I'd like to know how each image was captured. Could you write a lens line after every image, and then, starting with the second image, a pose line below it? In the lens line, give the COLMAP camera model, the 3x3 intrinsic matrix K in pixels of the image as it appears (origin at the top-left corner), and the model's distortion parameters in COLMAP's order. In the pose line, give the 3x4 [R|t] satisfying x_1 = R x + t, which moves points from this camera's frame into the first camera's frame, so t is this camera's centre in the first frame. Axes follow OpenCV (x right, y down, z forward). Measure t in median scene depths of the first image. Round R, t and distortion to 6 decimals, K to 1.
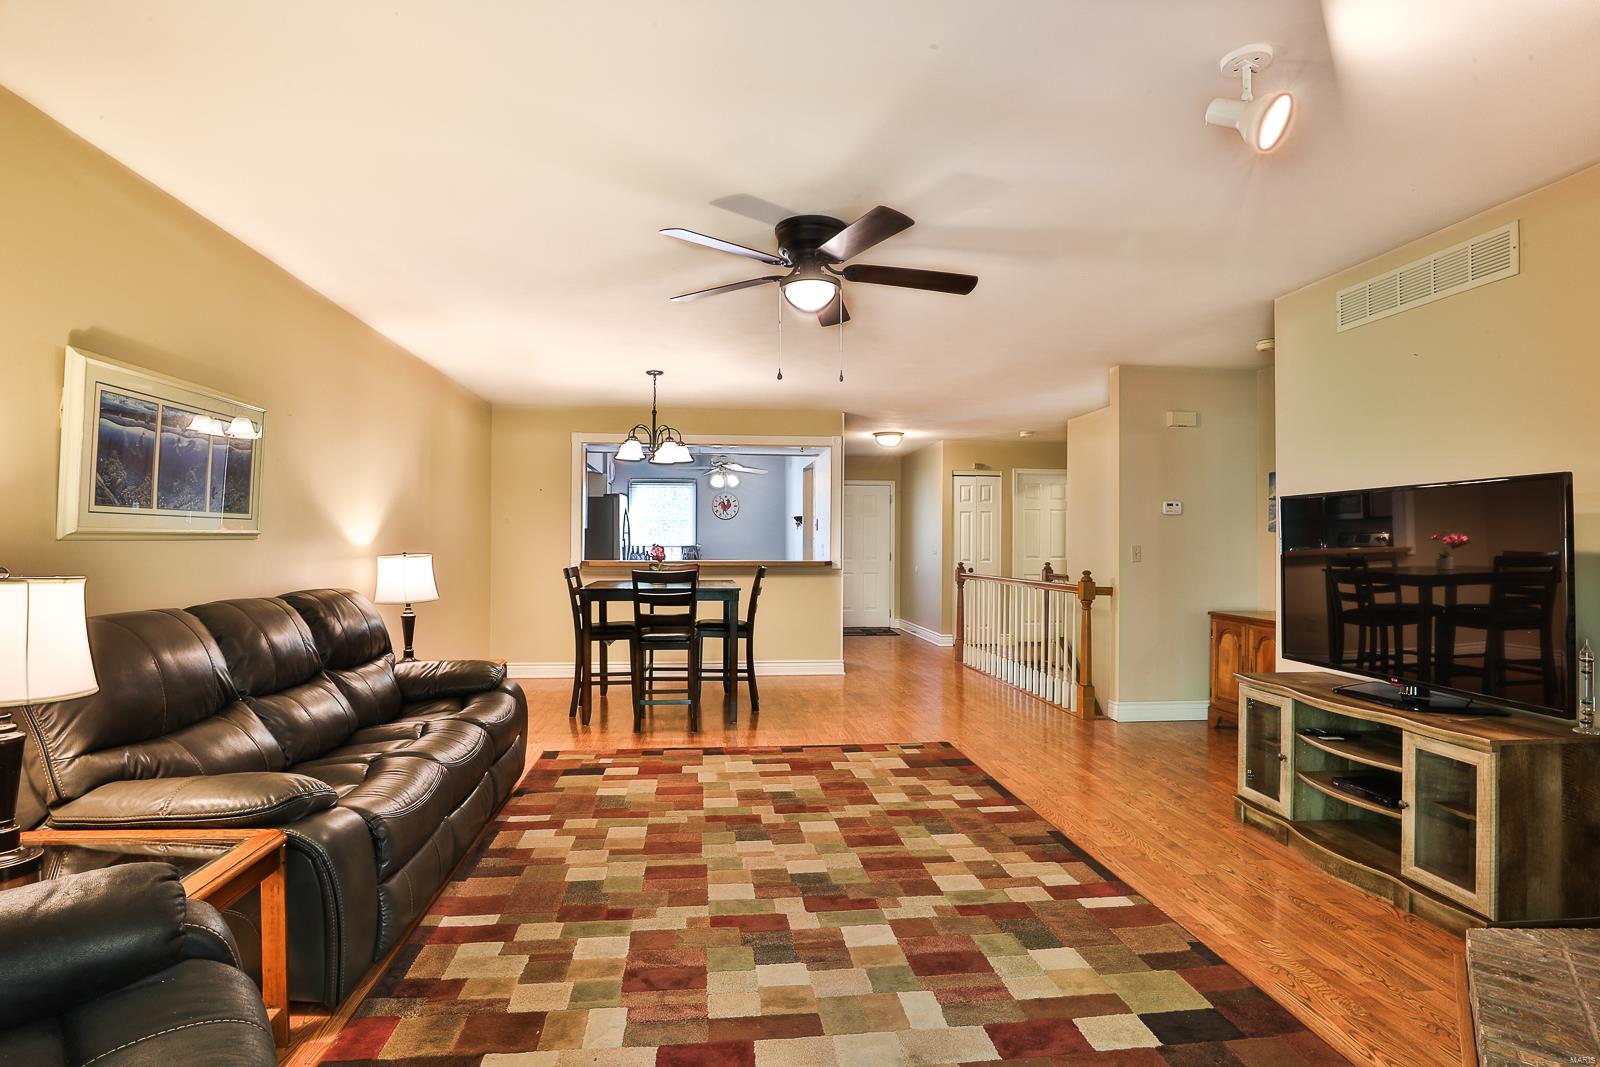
lens RADIAL K [[801.1, 0, 807.9], [0, 801.1, 533.5], [0, 0, 1]] dist [0.002243, 0.000073]
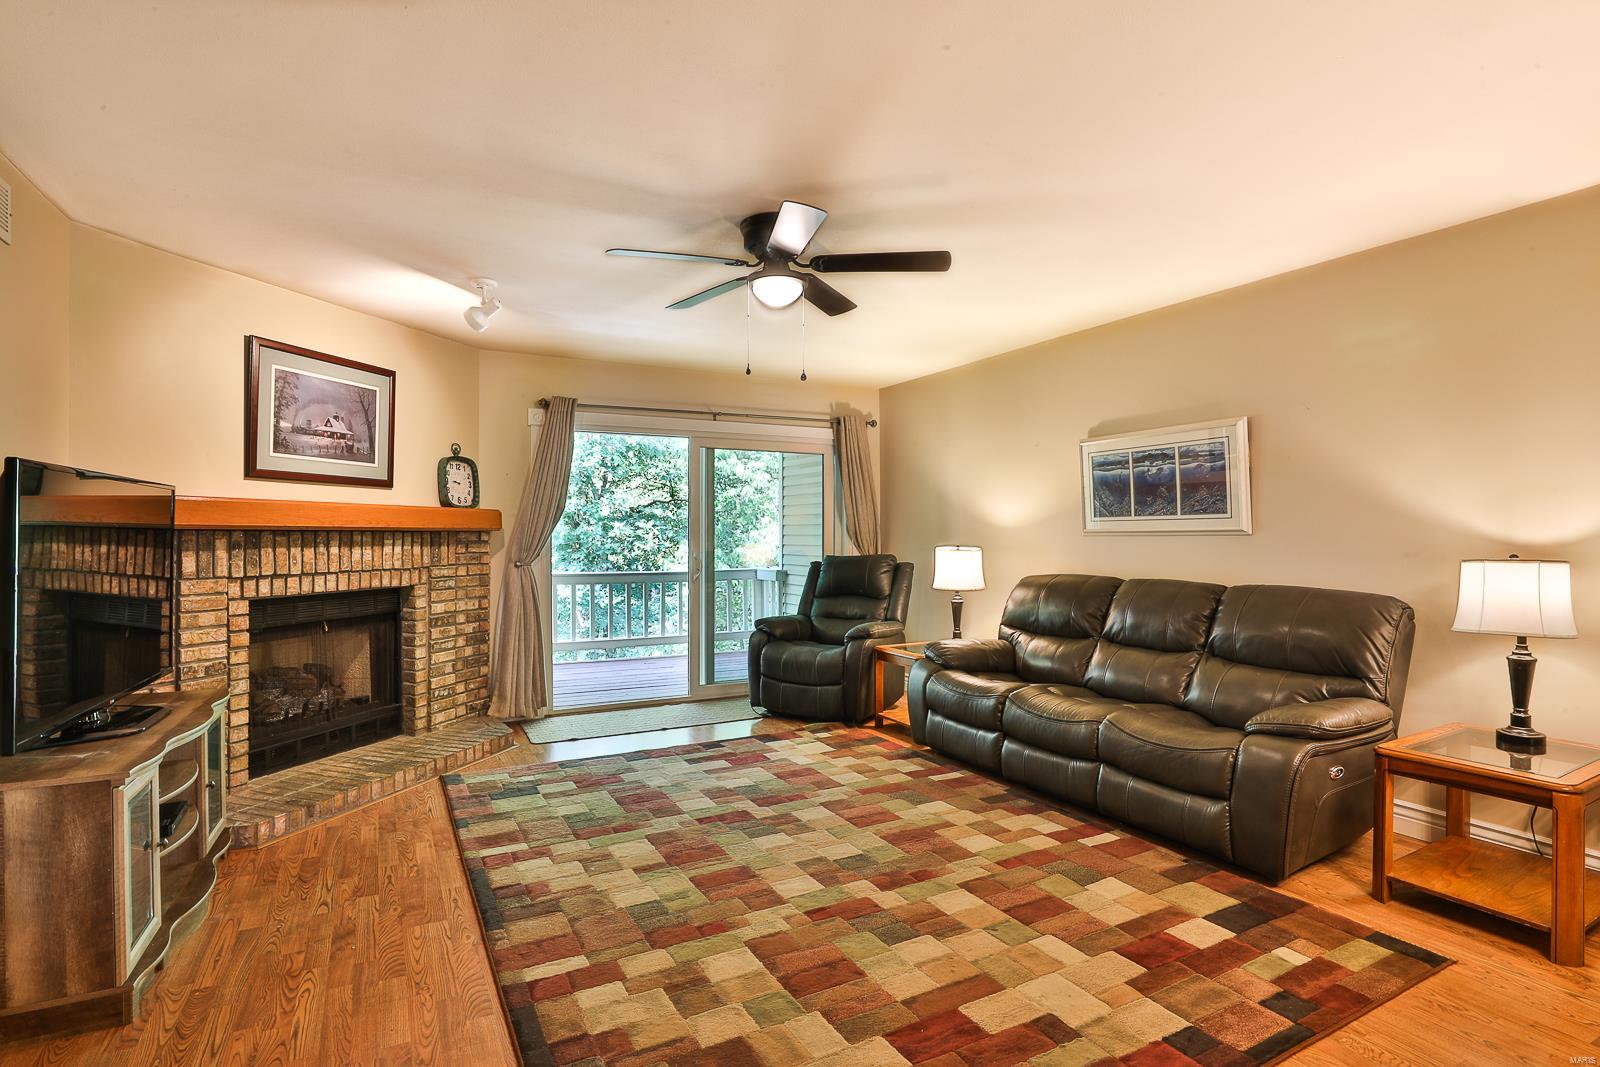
lens RADIAL K [[801.1, 0, 815.2], [0, 801.1, 527.9], [0, 0, 1]] dist [0.002243, 0.000073]
pose [[-0.930438, 0.000457, -0.366449, 0.312167], [0.008242, 0.999772, -0.019679, 0.015518], [0.366356, -0.021331, -0.930230, 1.874715]]
